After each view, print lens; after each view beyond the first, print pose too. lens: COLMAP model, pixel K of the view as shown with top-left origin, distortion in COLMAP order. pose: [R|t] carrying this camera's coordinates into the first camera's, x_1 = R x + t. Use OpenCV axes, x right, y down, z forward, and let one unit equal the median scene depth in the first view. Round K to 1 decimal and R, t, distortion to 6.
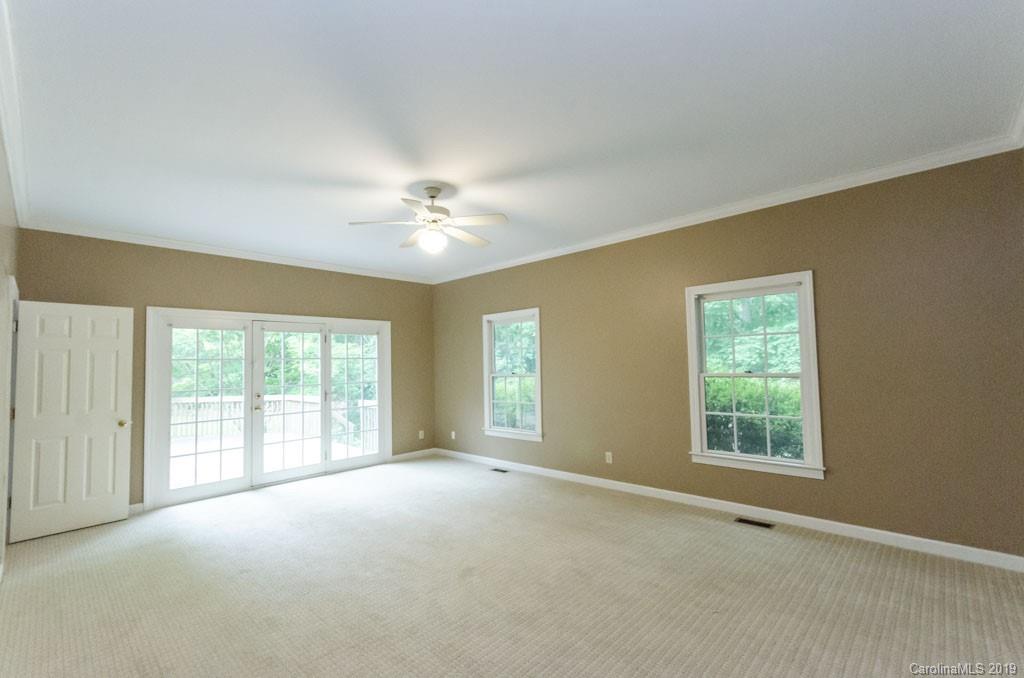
lens RADIAL K [[446.6, 0, 508.0], [0, 446.6, 337.7], [0, 0, 1]] dist [0.010189, -0.001627]
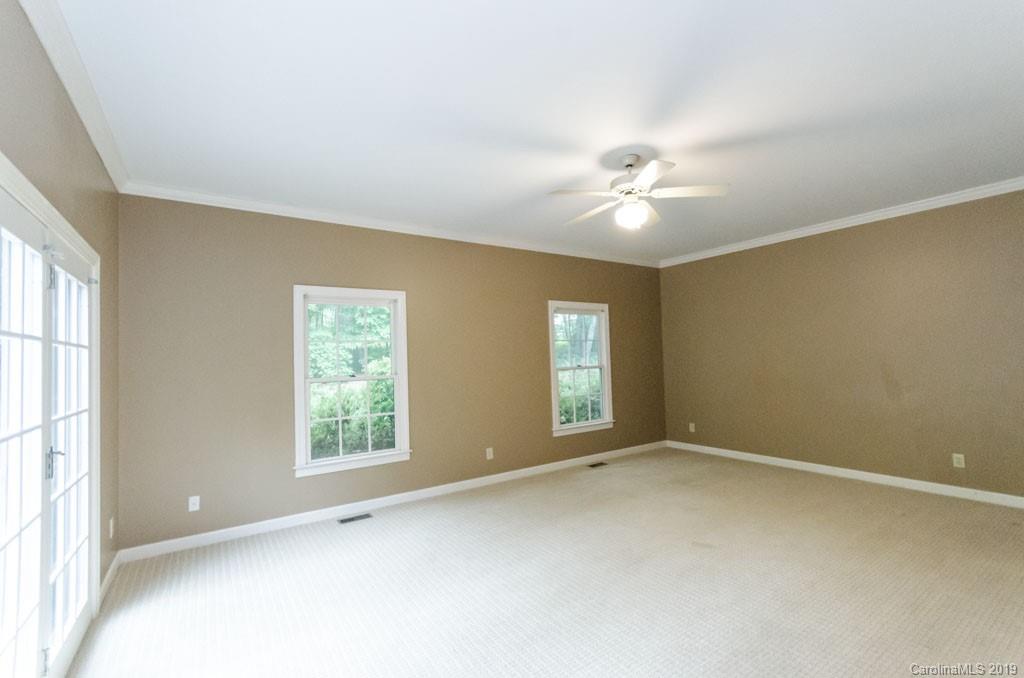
lens RADIAL K [[446.6, 0, 513.6], [0, 446.6, 339.7], [0, 0, 1]] dist [0.010189, -0.001627]
pose [[0.216712, 0.060174, 0.974379, -0.766221], [-0.033005, 0.997980, -0.054291, 0.063662], [-0.975677, -0.020394, 0.218260, 0.731061]]
